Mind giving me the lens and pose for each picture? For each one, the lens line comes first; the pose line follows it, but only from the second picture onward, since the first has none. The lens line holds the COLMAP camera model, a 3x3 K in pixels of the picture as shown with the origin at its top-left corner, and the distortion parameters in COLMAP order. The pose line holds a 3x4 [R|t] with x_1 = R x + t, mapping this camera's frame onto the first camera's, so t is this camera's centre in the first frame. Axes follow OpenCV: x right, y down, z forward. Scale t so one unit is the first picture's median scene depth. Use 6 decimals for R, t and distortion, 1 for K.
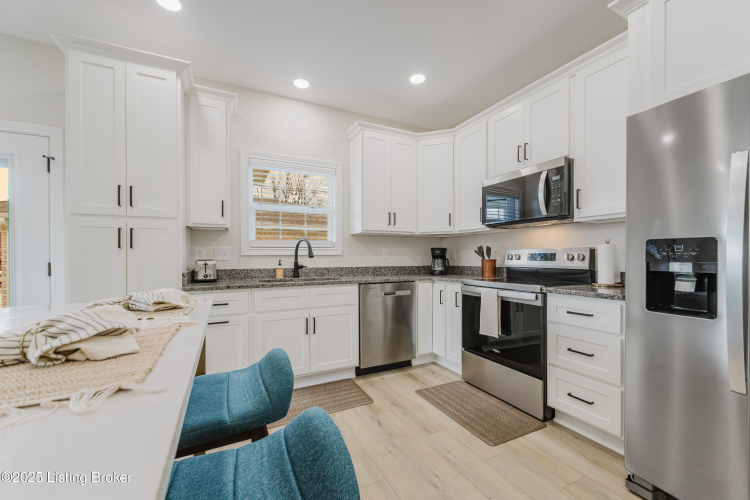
lens RADIAL K [[305.4, 0, 376.5], [0, 305.4, 253.6], [0, 0, 1]] dist [0.009157, -0.004308]
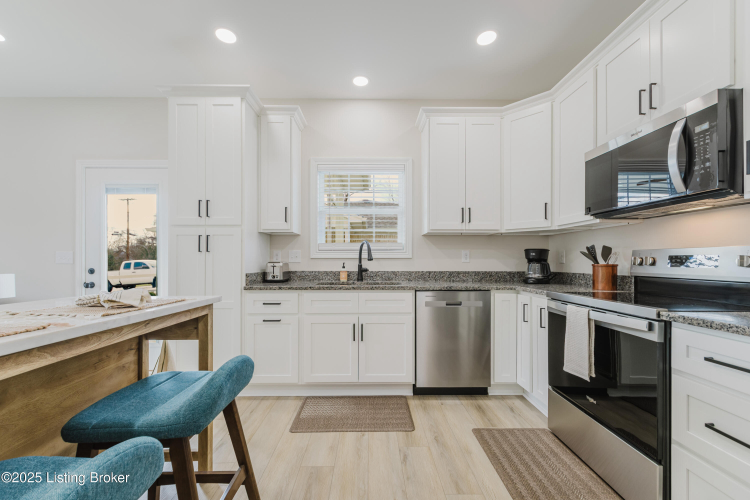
lens RADIAL K [[305.4, 0, 373.1], [0, 305.4, 254.9], [0, 0, 1]] dist [0.009157, -0.004308]
pose [[0.898567, -0.003218, -0.438825, 0.239940], [0.000854, 0.999984, -0.005585, 0.001334], [0.438836, 0.004644, 0.898555, 0.166009]]
